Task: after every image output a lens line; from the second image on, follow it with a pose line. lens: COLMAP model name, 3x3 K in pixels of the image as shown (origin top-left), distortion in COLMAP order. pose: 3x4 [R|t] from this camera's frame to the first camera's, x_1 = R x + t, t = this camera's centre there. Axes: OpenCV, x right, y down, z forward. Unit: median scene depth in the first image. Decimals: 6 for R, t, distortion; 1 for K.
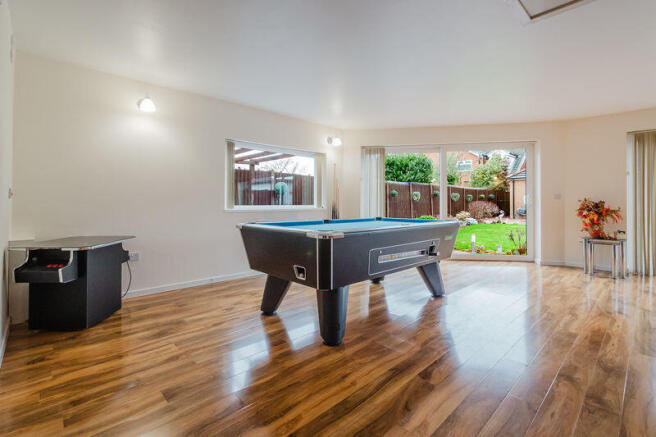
lens RADIAL K [[313.4, 0, 330.3], [0, 313.4, 201.3], [0, 0, 1]] dist [0.003654, -0.001217]
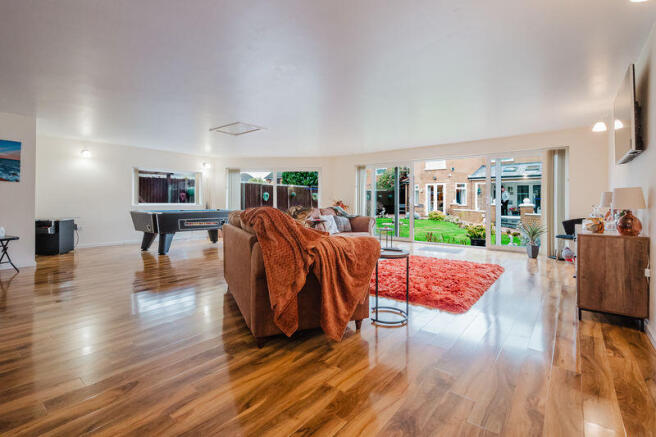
lens RADIAL K [[313.4, 0, 326.7], [0, 313.4, 206.2], [0, 0, 1]] dist [0.003654, -0.001217]
pose [[0.992882, 0.002335, 0.119076, 0.567041], [-0.004705, 0.999796, 0.019631, -0.008845], [-0.119005, -0.020052, 0.992691, -0.952370]]
